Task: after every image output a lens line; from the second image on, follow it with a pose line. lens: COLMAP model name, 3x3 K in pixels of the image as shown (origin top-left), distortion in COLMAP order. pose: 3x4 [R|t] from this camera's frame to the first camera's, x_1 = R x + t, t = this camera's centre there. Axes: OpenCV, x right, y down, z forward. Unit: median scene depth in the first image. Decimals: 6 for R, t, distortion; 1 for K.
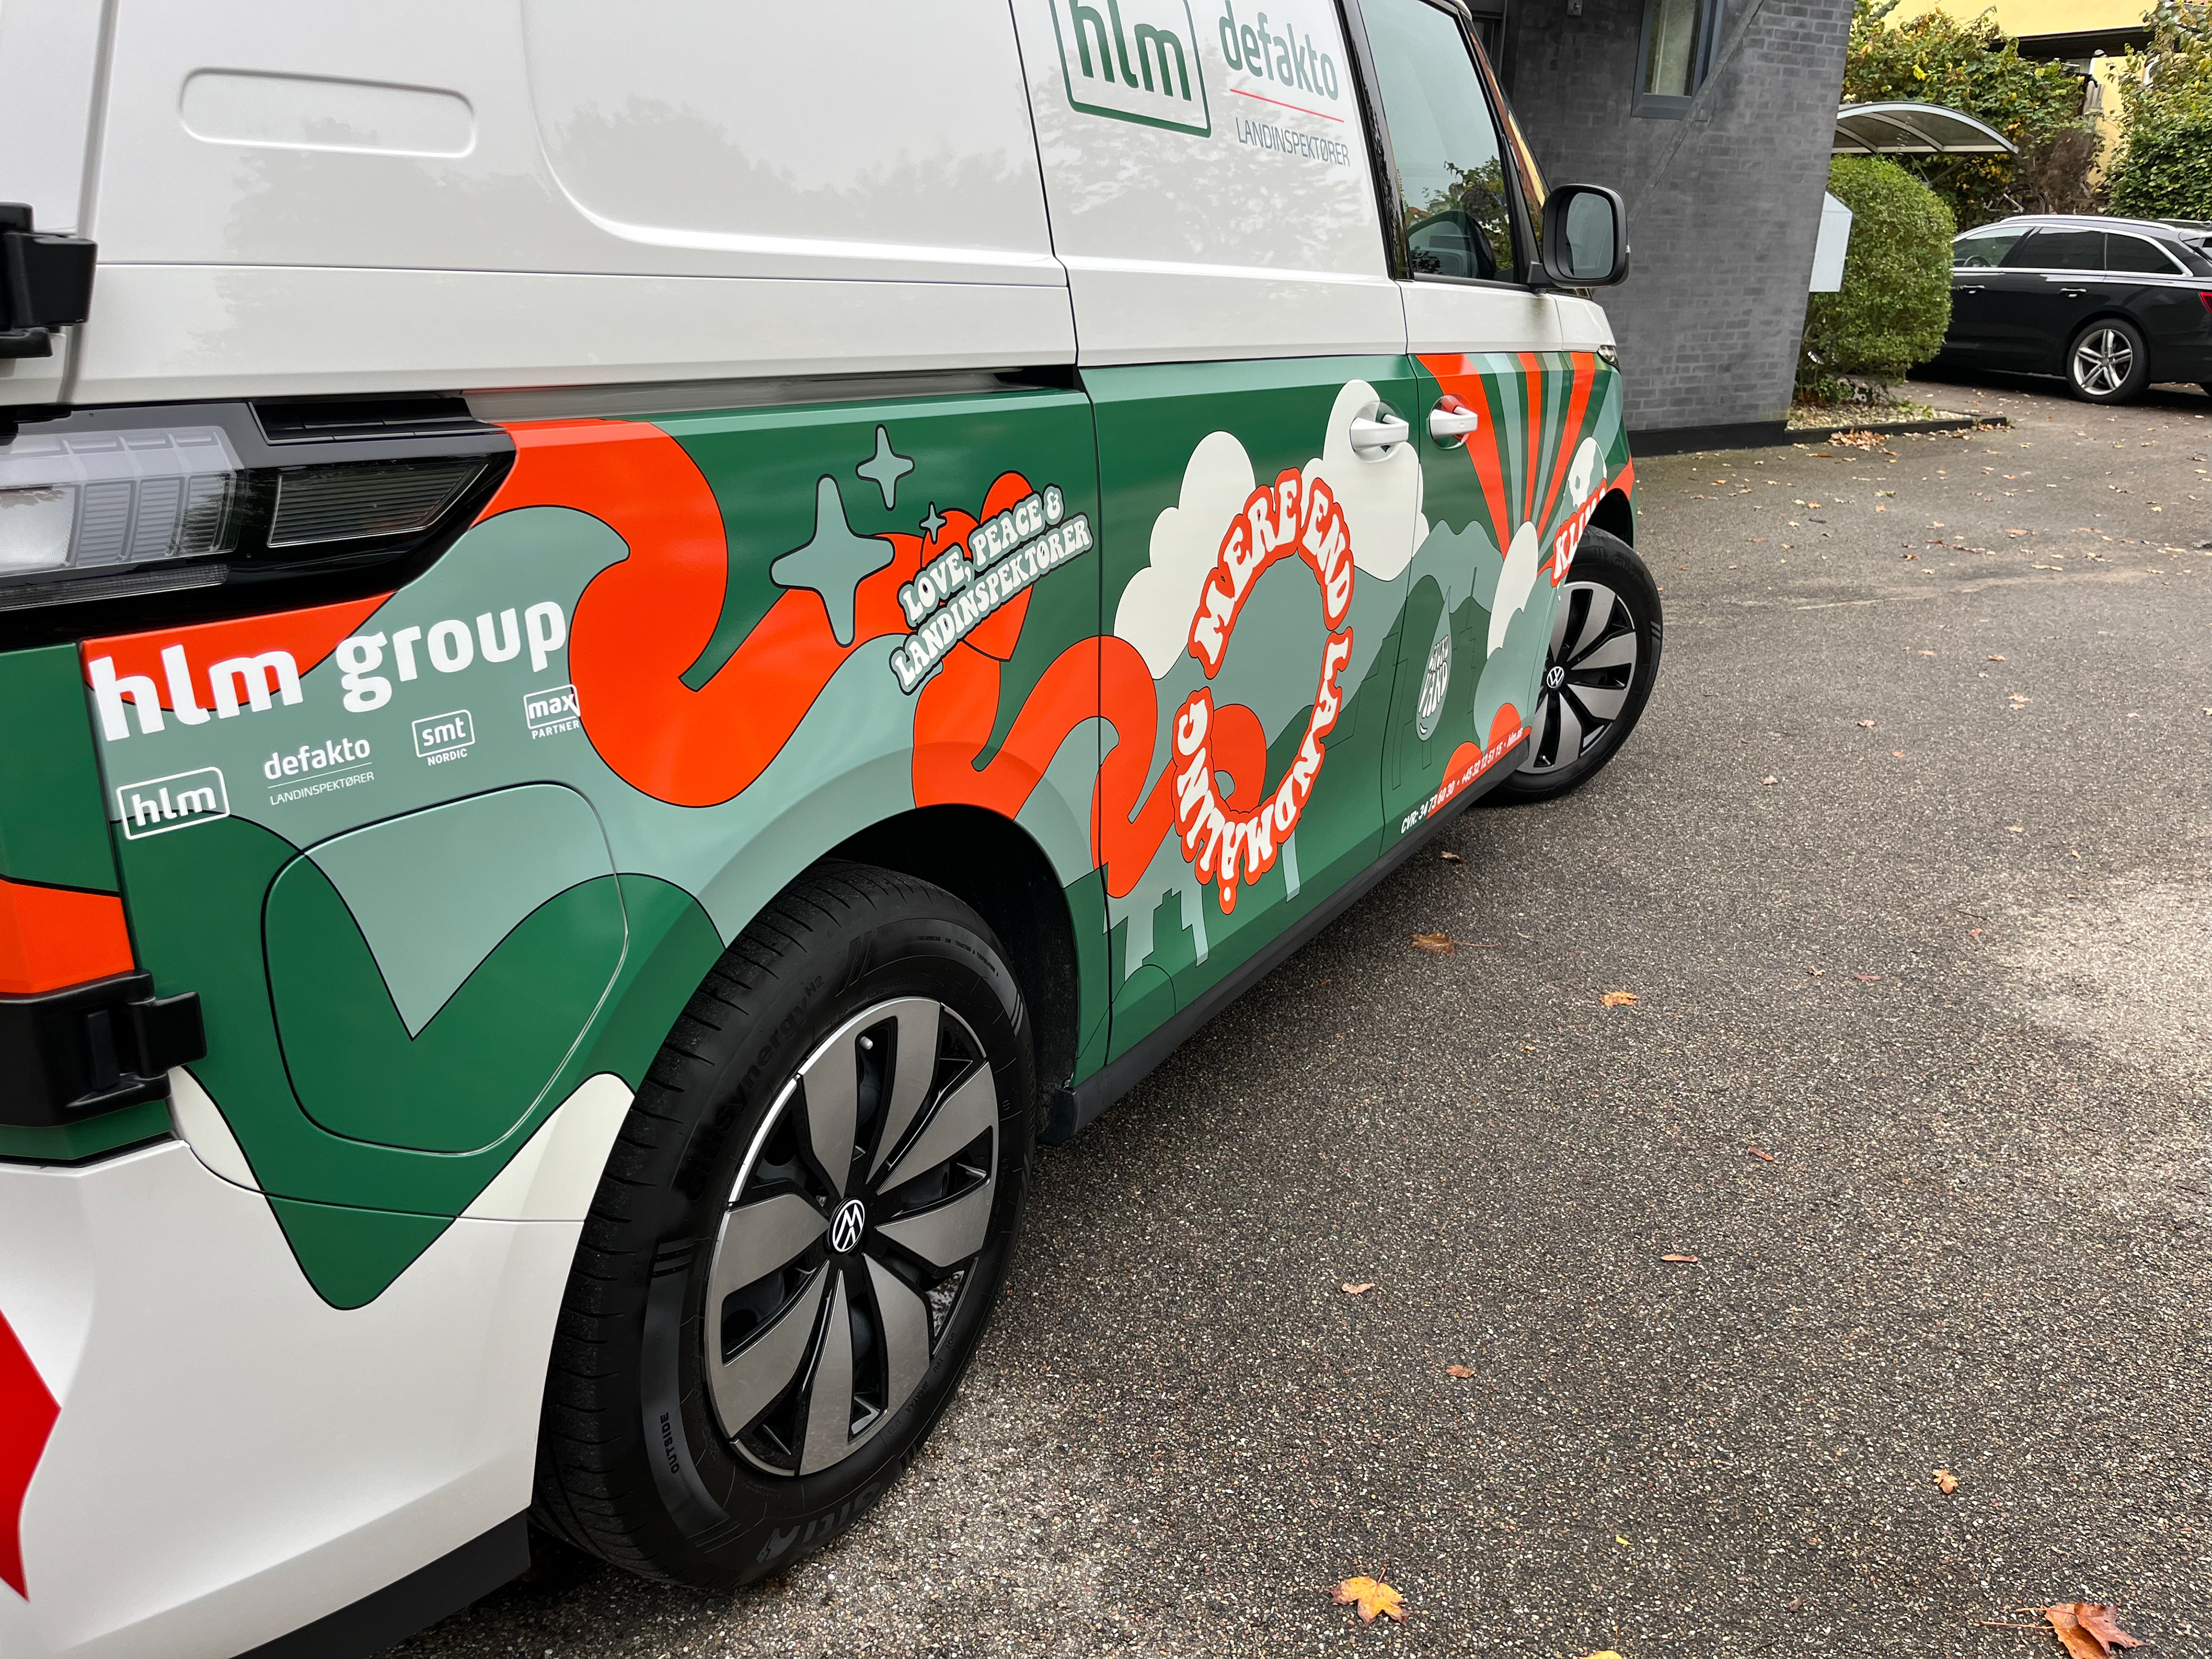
lens RADIAL K [[1664.0, 0, 1084.4], [0, 1664.0, 830.4], [0, 0, 1]] dist [0.008270, -0.004074]
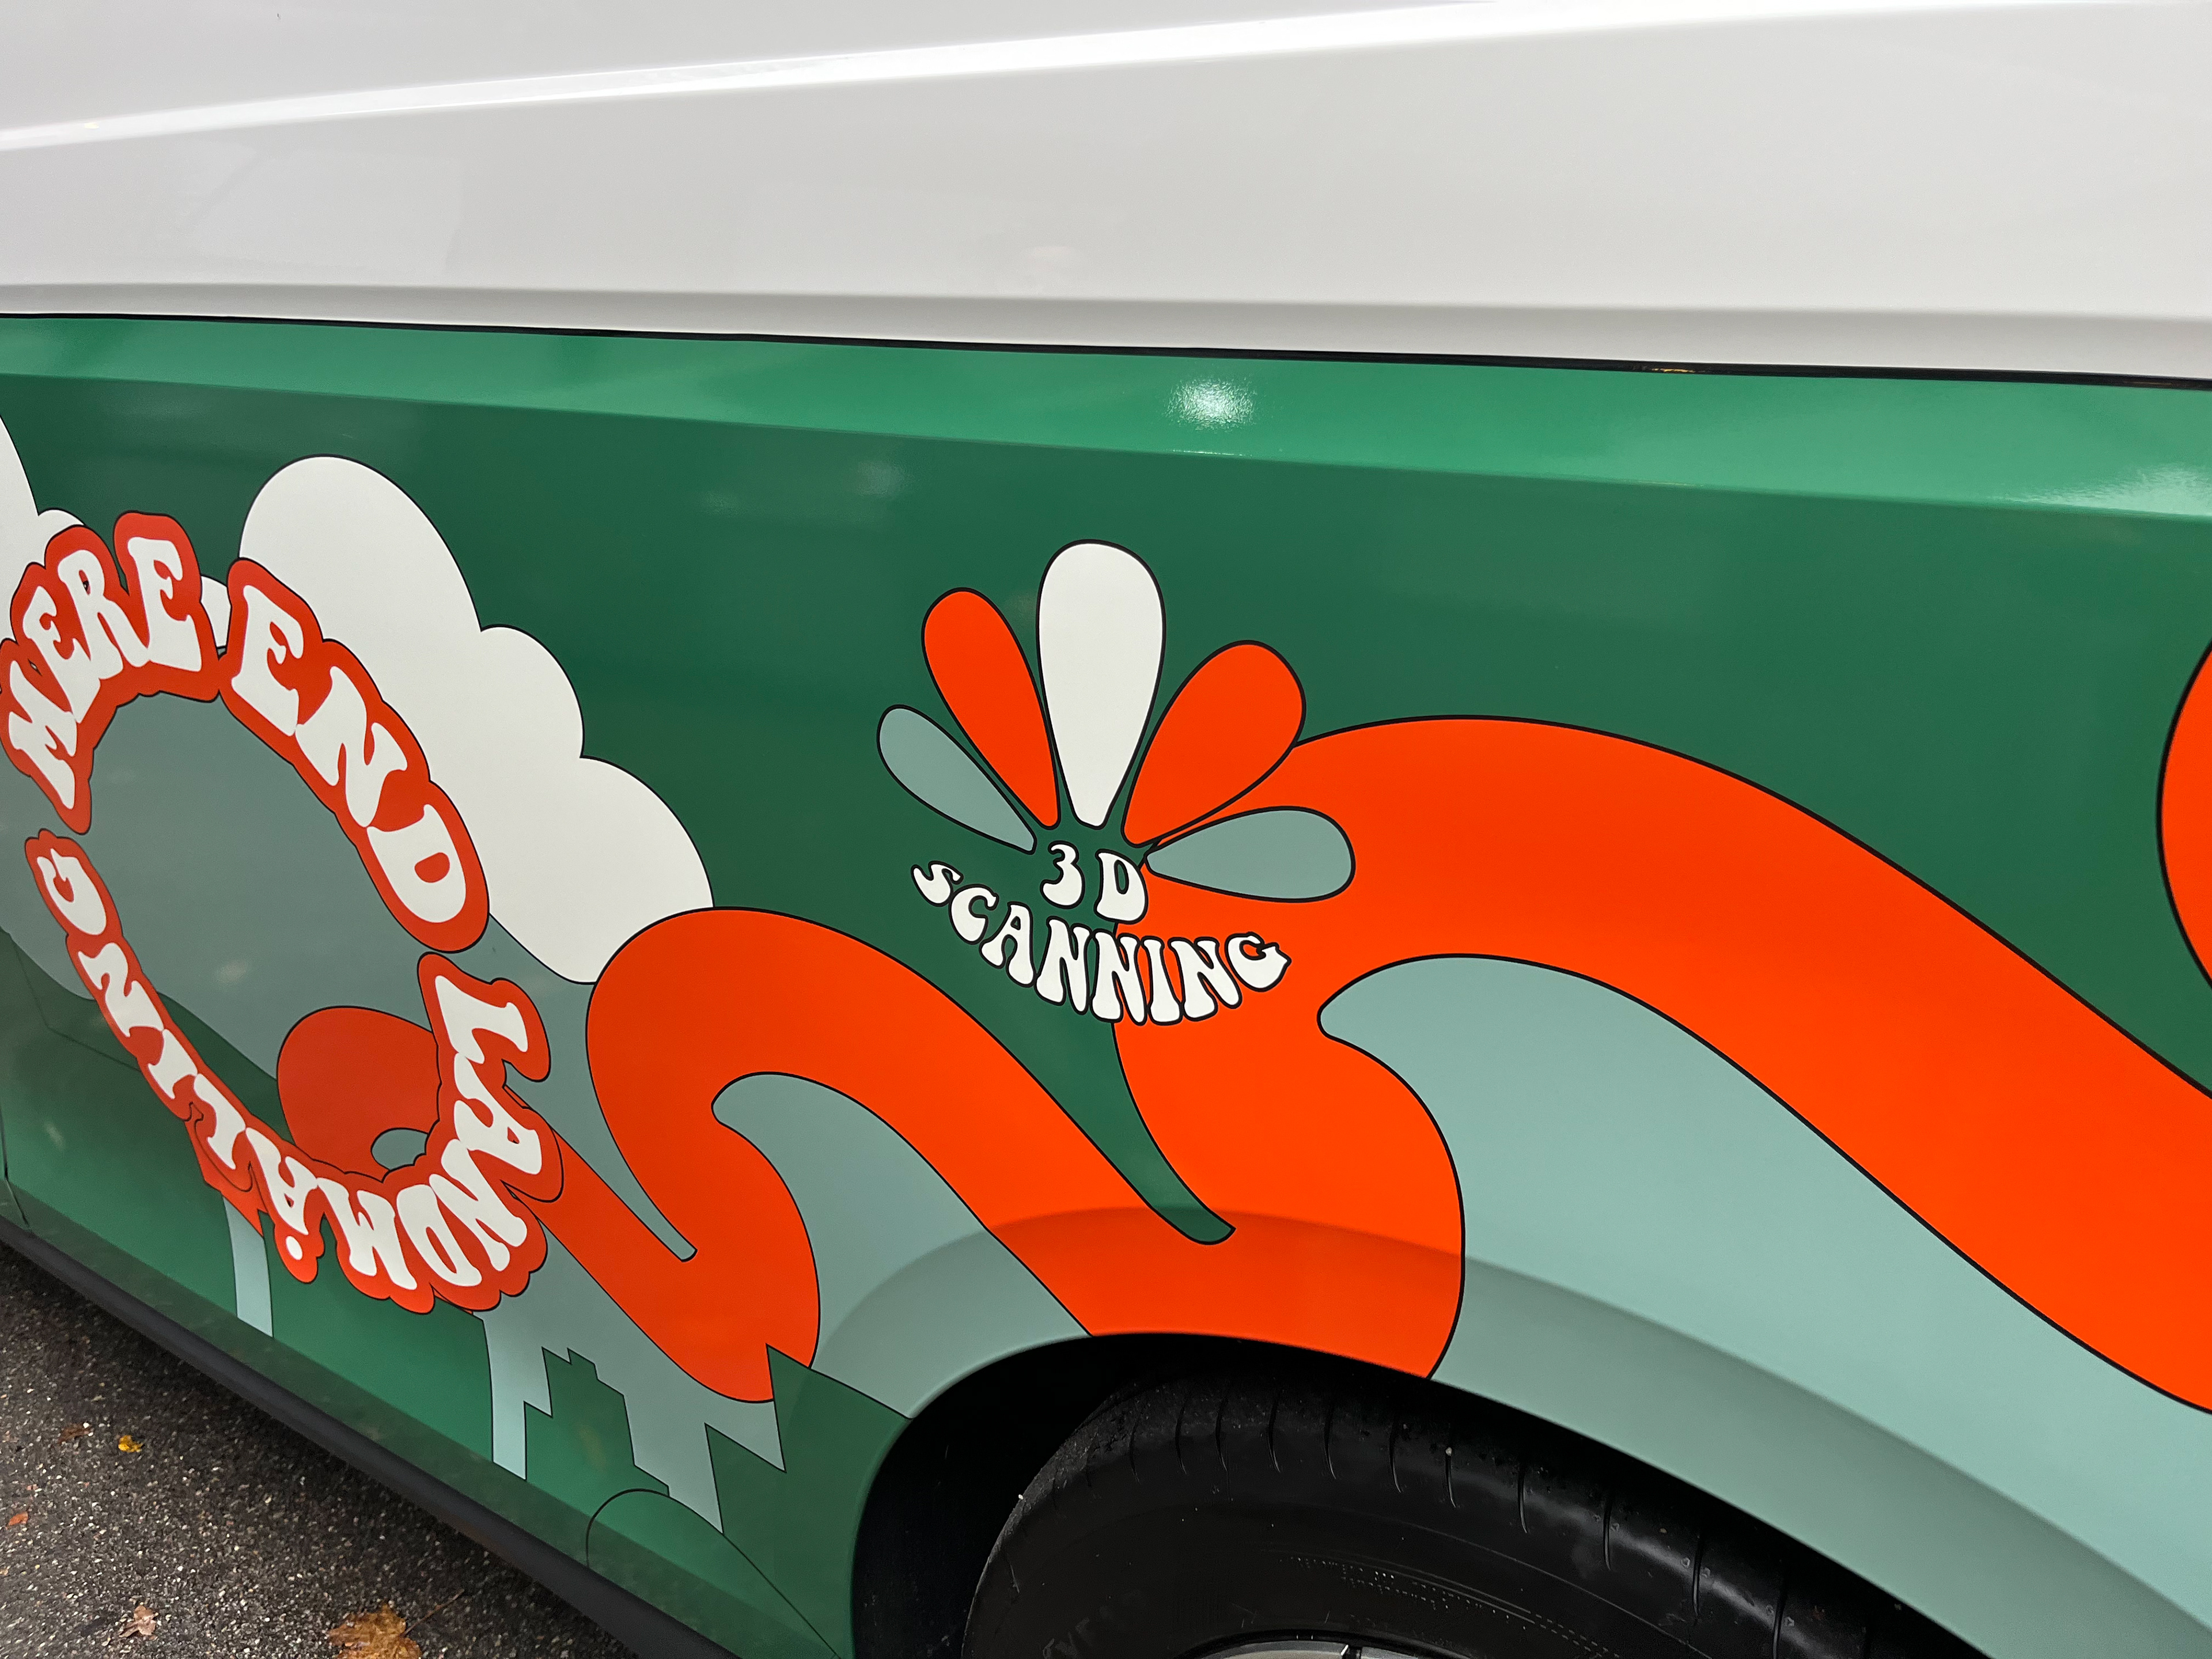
lens RADIAL K [[1664.0, 0, 1106.6], [0, 1664.0, 828.8], [0, 0, 1]] dist [0.008270, -0.004074]
pose [[-0.029069, 0.342697, -0.938996, 0.569099], [-0.283513, 0.897988, 0.336508, -0.363326], [0.958528, 0.276000, 0.071056, 1.226761]]
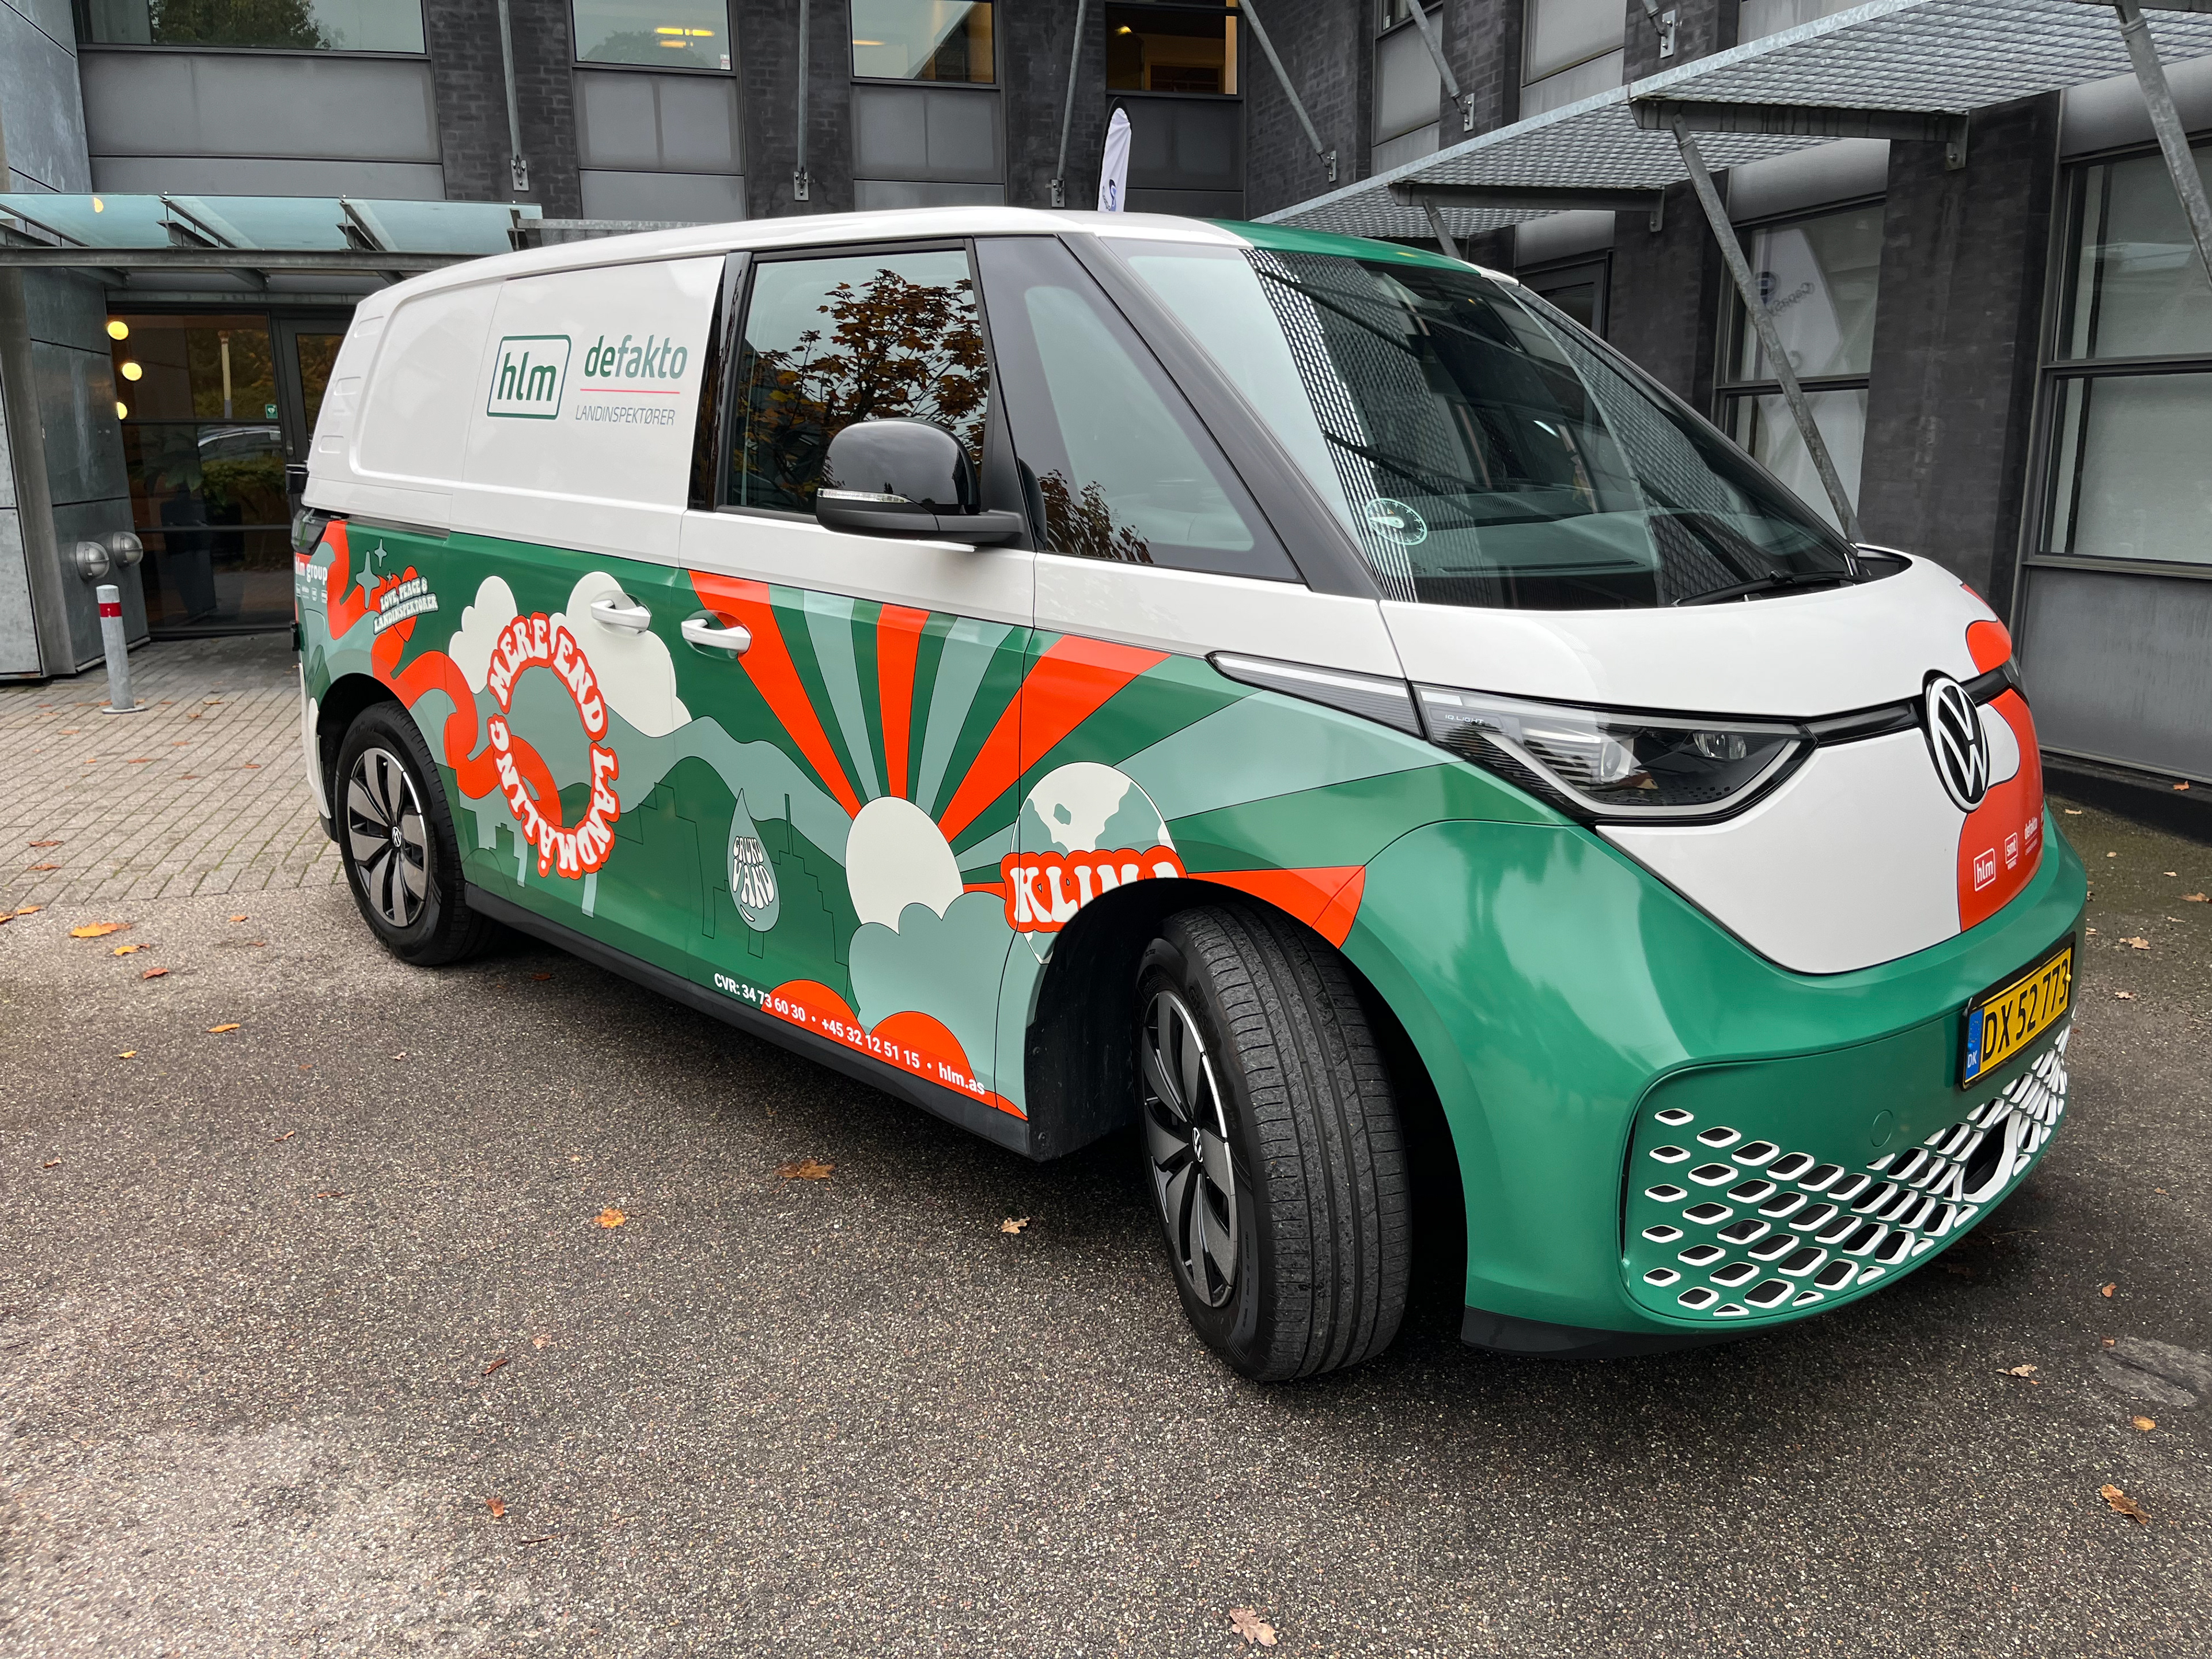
lens RADIAL K [[1664.0, 0, 1088.9], [0, 1664.0, 818.2], [0, 0, 1]] dist [0.008270, -0.004074]
pose [[-0.251252, 0.201155, -0.946789, 1.538004], [-0.324774, 0.903939, 0.278238, -0.650104], [0.911808, 0.377400, -0.161787, 1.796314]]
